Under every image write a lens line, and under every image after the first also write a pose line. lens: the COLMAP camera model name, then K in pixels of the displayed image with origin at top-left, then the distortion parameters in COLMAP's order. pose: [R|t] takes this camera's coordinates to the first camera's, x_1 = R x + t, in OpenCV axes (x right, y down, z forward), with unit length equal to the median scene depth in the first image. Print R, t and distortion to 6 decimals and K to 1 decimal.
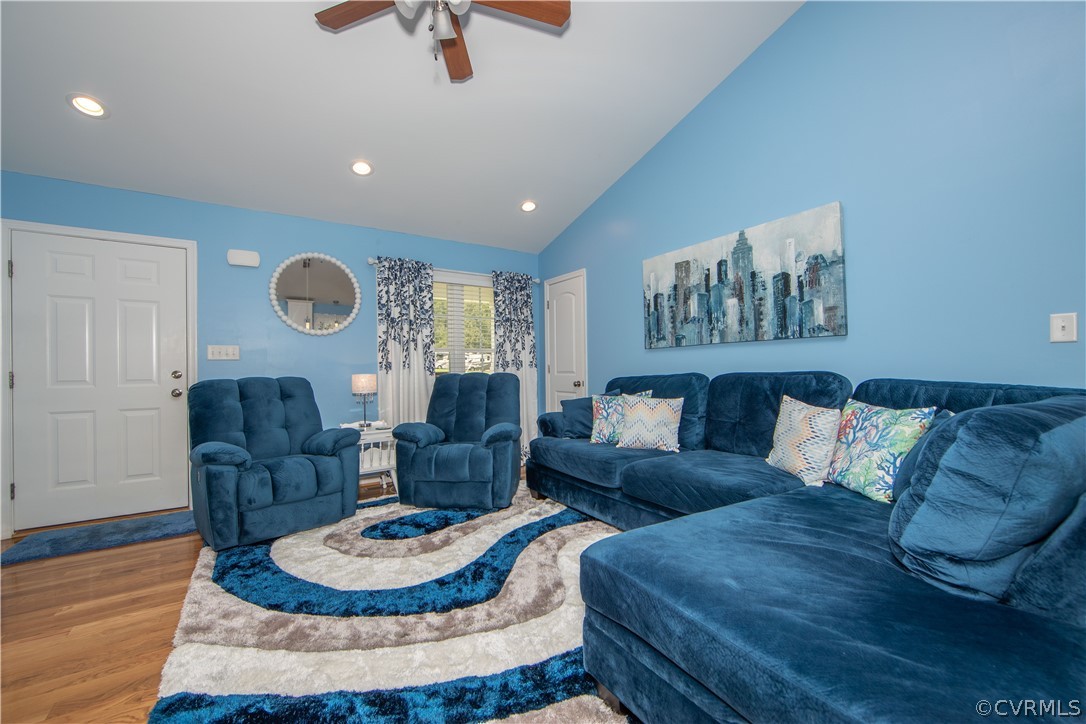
lens RADIAL K [[438.4, 0, 535.6], [0, 438.4, 367.6], [0, 0, 1]] dist [-0.007750, 0.000766]
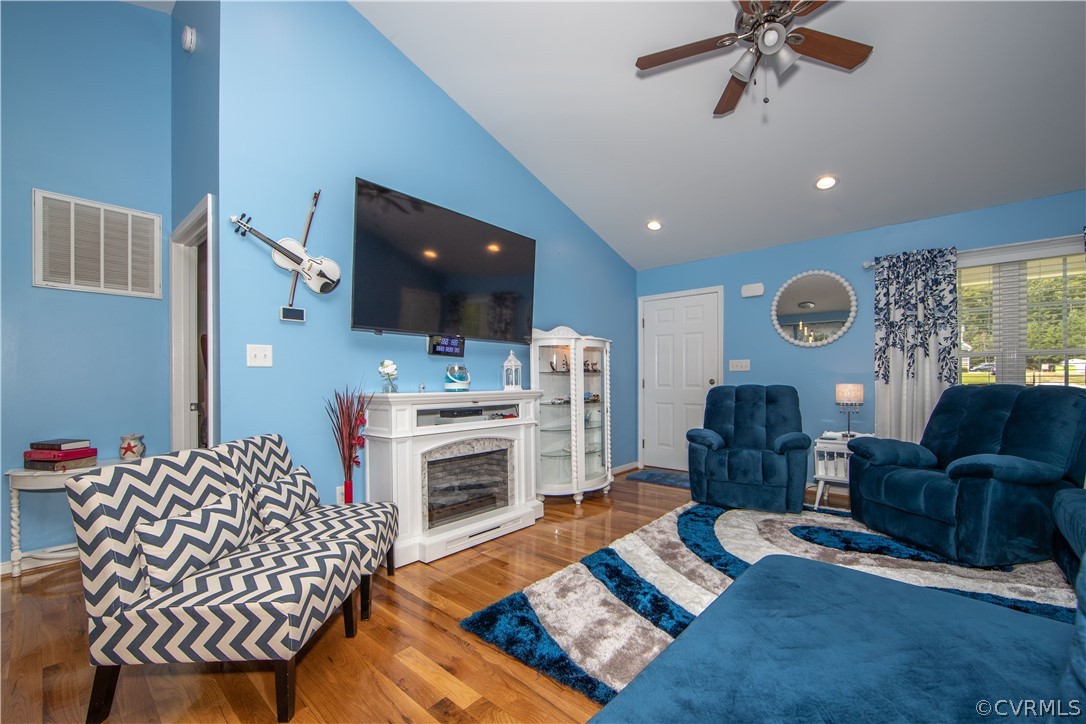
lens RADIAL K [[438.4, 0, 548.2], [0, 438.4, 382.4], [0, 0, 1]] dist [-0.007750, 0.000766]
pose [[0.270105, 0.013804, -0.962732, 0.437281], [-0.000287, 0.999898, 0.014256, -0.002467], [0.962831, -0.003574, 0.270081, 0.100456]]
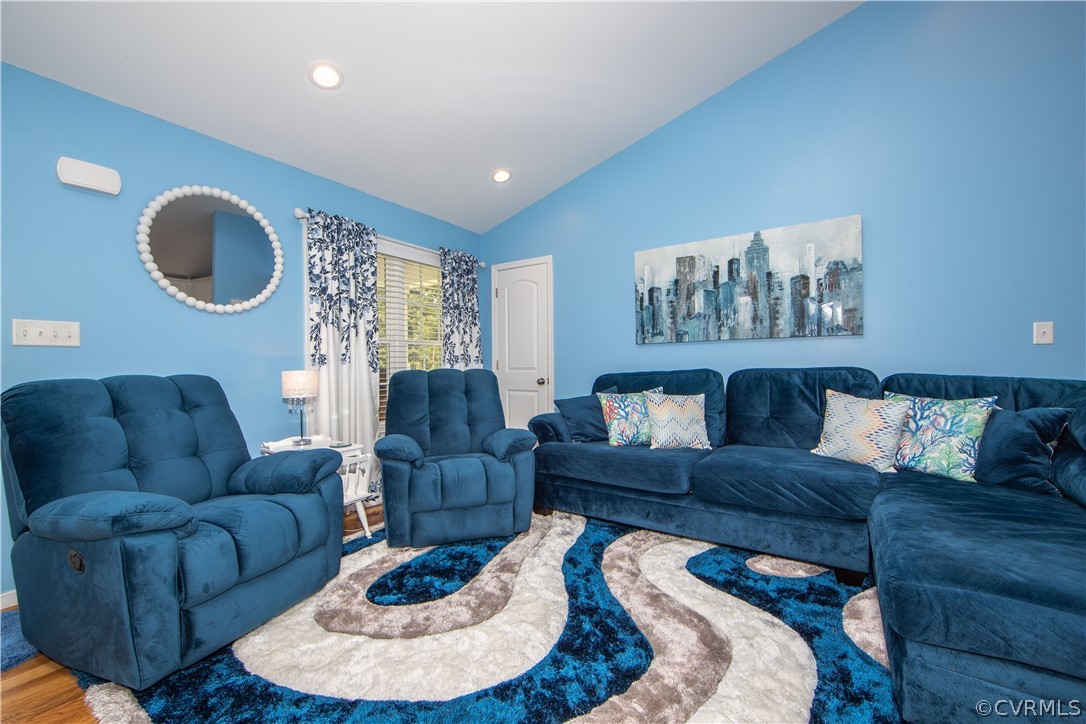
lens RADIAL K [[438.4, 0, 529.5], [0, 438.4, 367.5], [0, 0, 1]] dist [-0.007750, 0.000766]
pose [[0.916347, 0.002226, 0.400379, -0.395419], [-0.003865, 0.999987, 0.003285, 0.007240], [-0.400366, -0.004557, 0.916344, 0.238220]]
